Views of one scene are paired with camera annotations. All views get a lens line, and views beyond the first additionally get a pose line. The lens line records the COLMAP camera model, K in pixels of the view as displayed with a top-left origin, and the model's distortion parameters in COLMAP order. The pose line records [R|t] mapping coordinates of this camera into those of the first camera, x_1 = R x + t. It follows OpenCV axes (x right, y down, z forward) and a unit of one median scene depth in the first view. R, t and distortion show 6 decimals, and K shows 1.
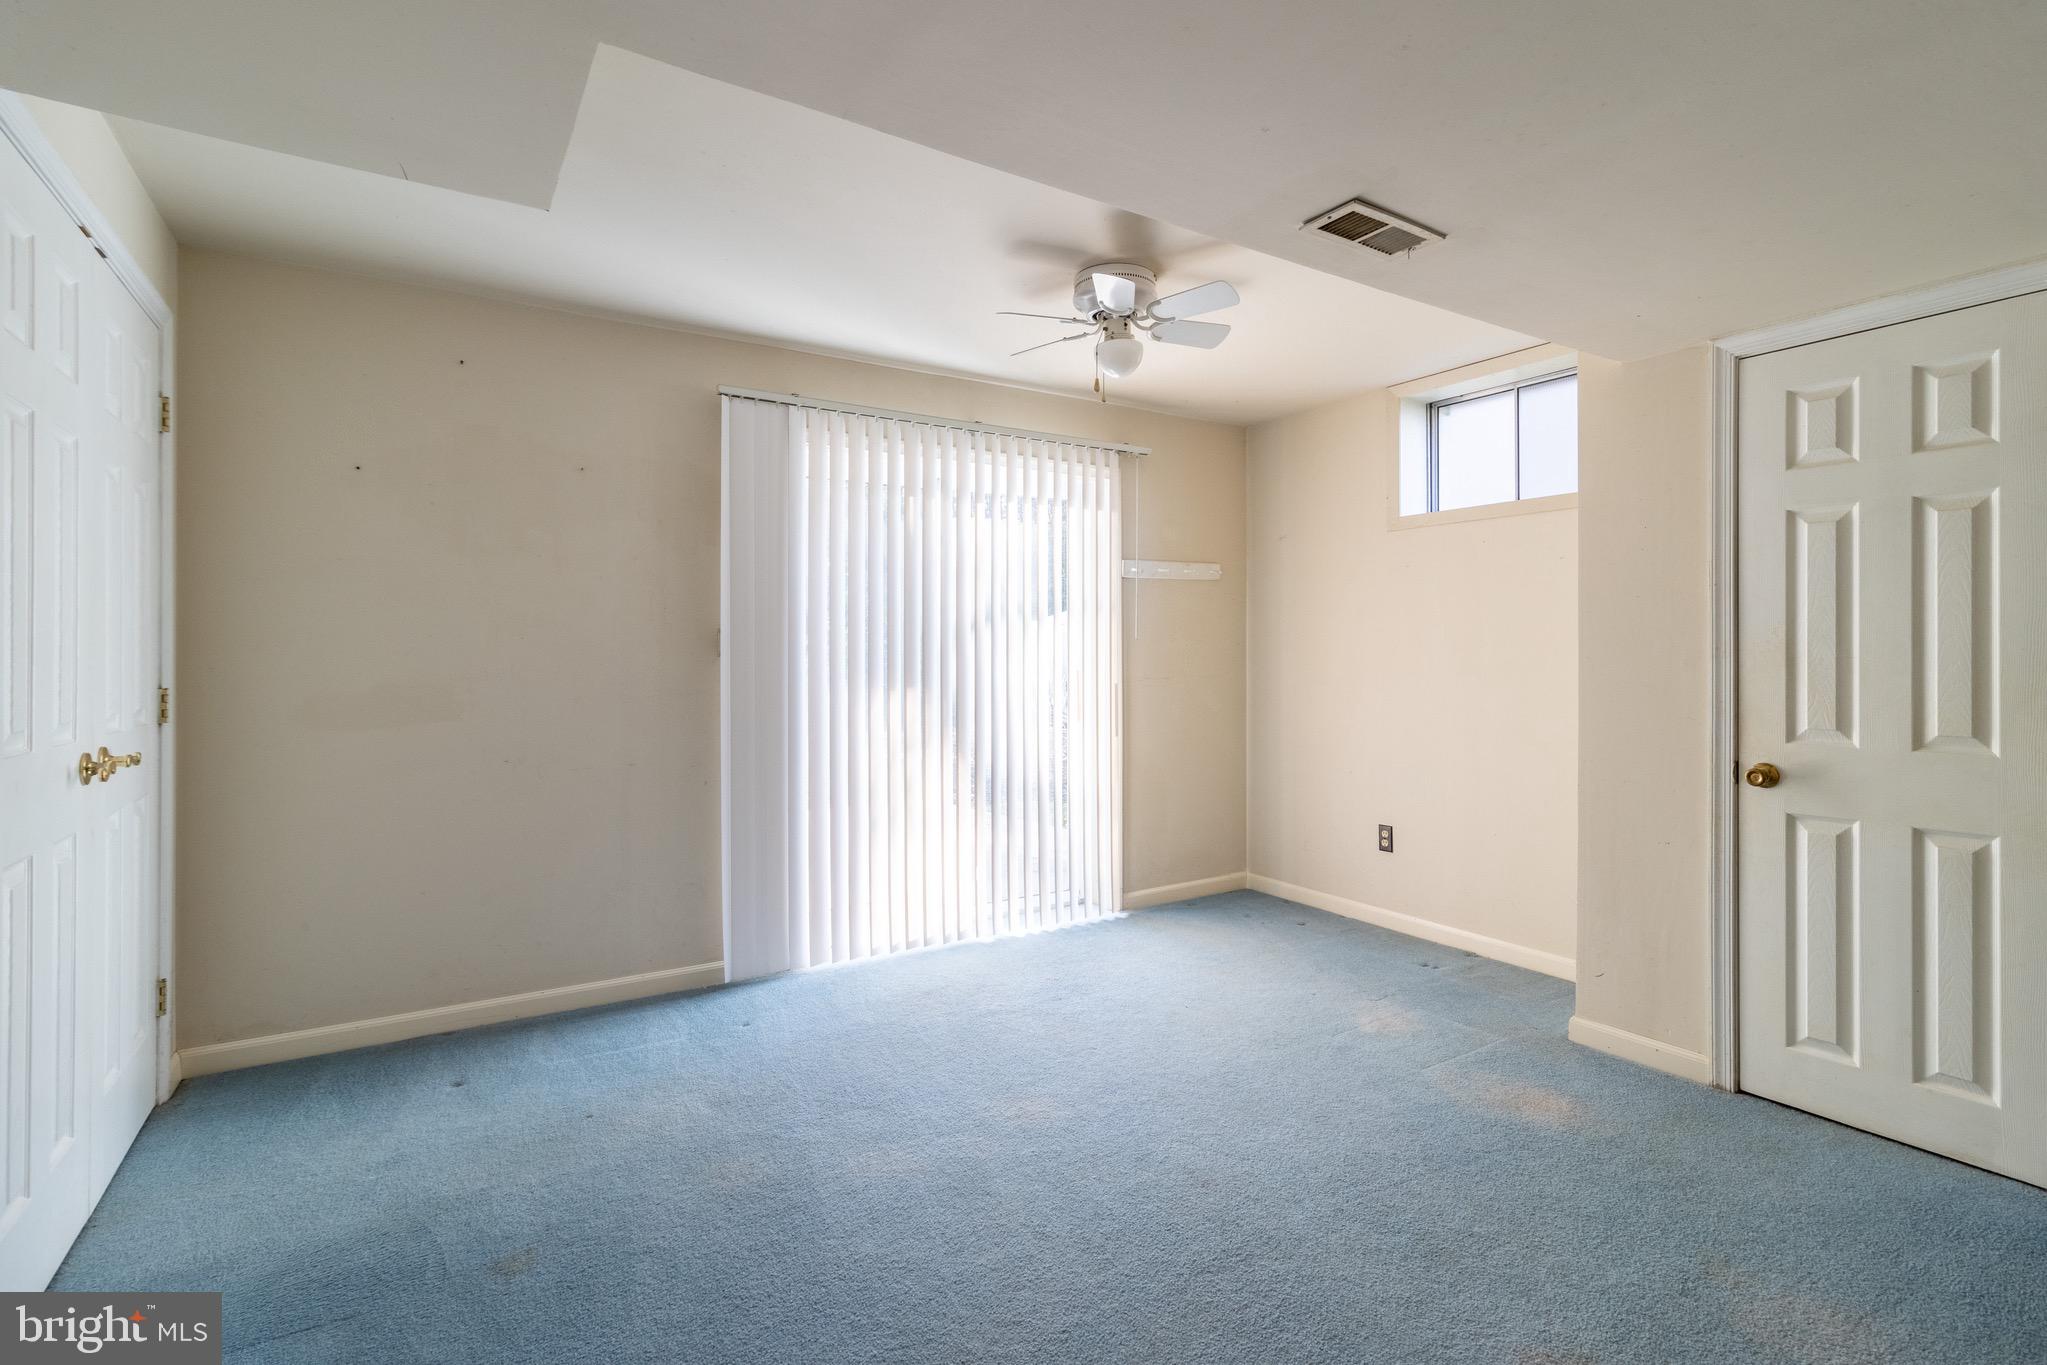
lens RADIAL K [[952.5, 0, 1022.0], [0, 952.5, 654.6], [0, 0, 1]] dist [0.001905, 0.000293]
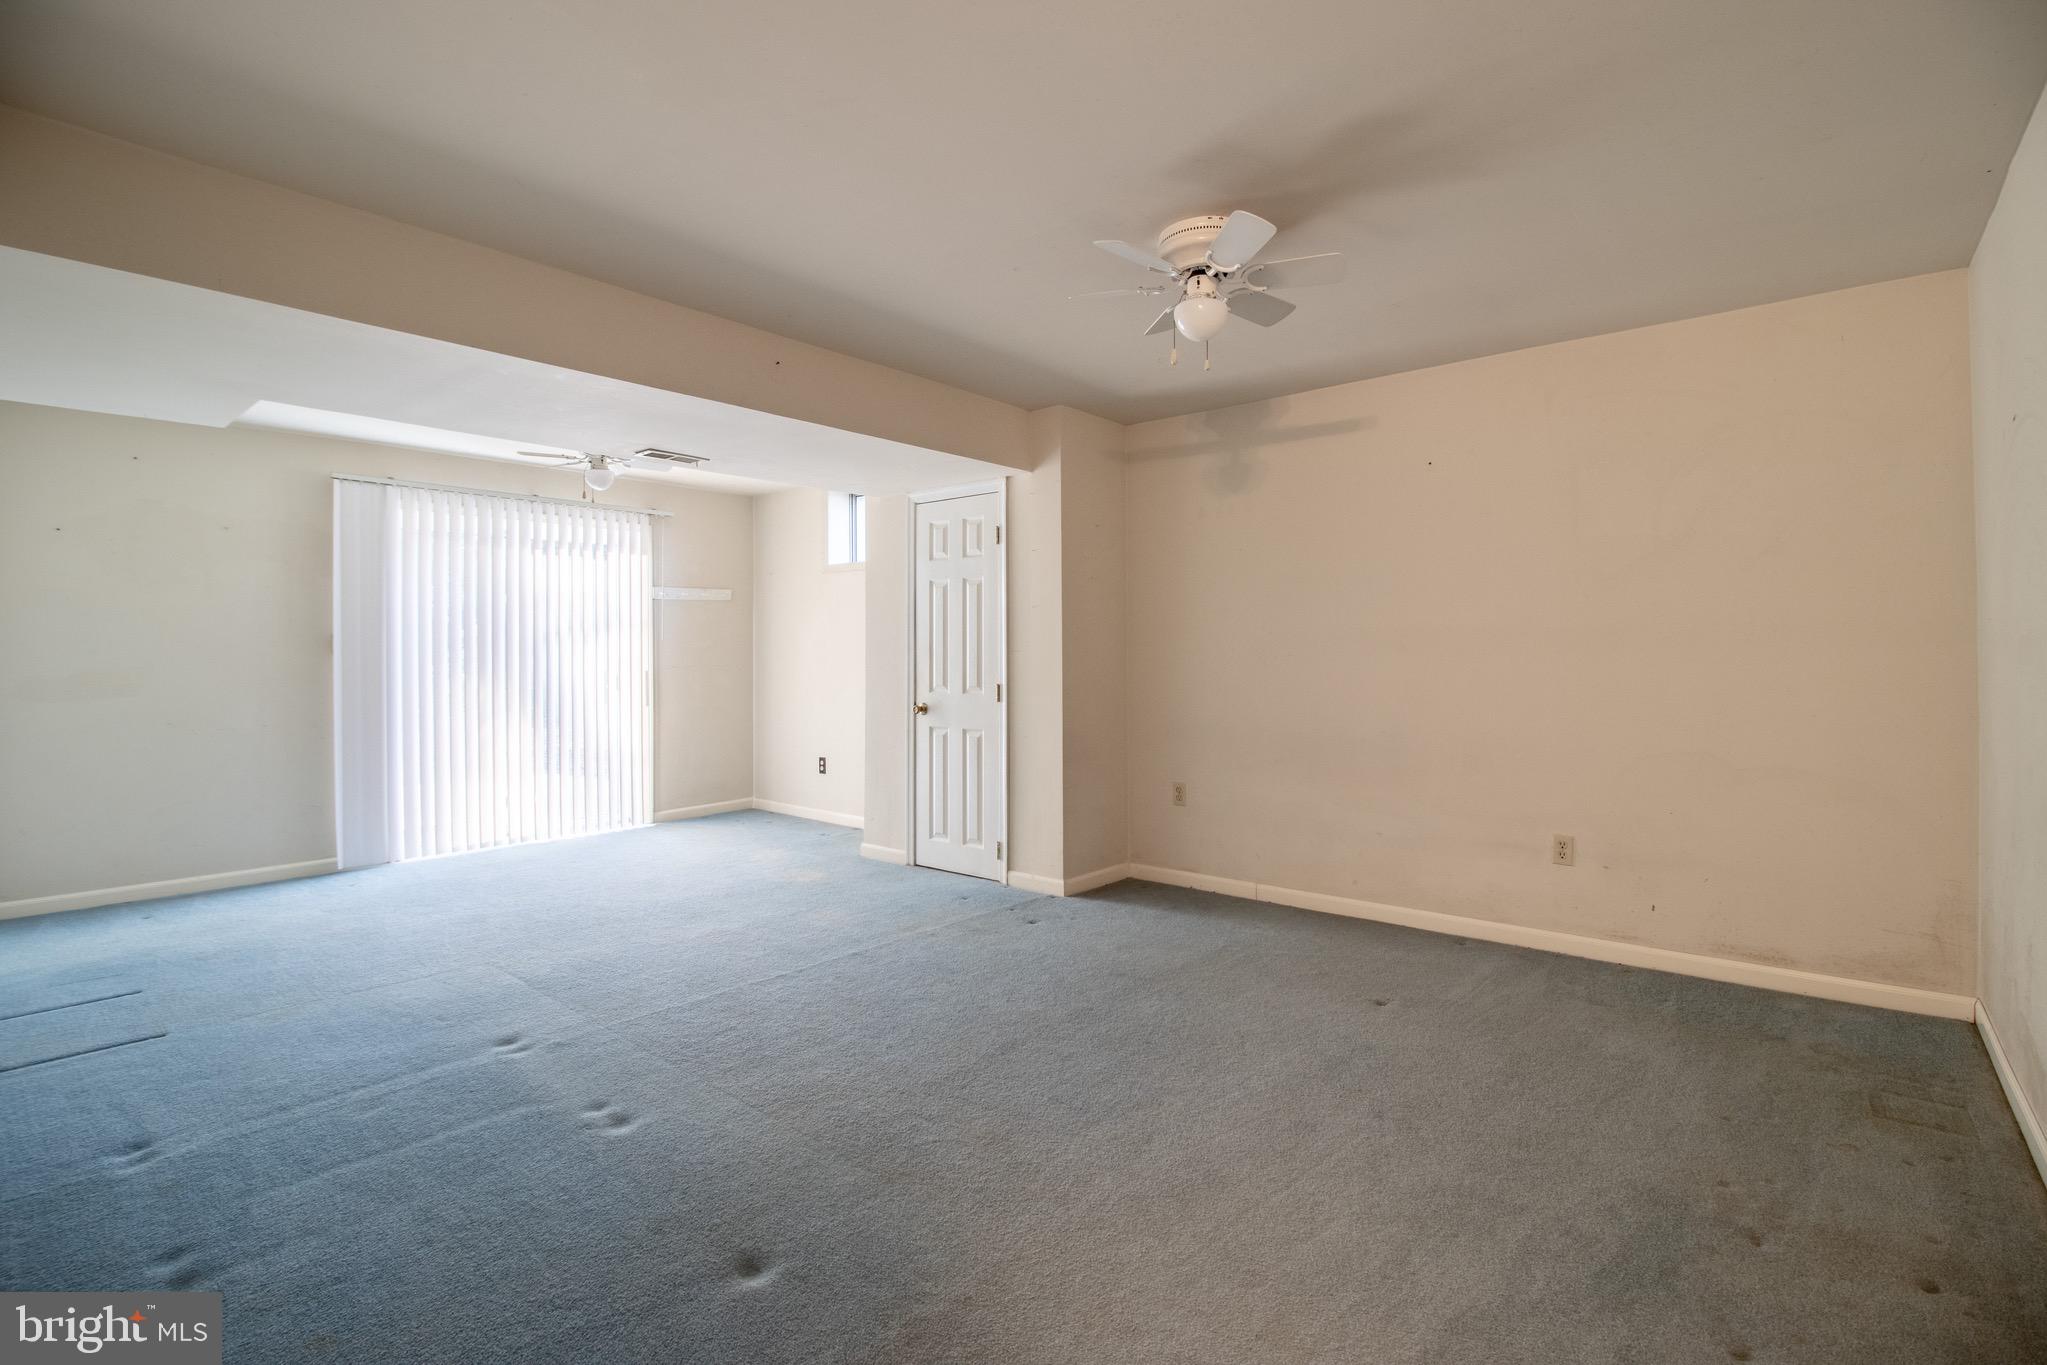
lens RADIAL K [[939.3, 0, 1015.1], [0, 939.3, 652.5], [0, 0, 1]] dist [-0.000001, -0.013126]
pose [[0.954237, -0.002862, 0.299038, 0.250604], [0.002022, 0.999993, 0.003118, -0.001054], [-0.299045, -0.002371, 0.954236, -0.682974]]
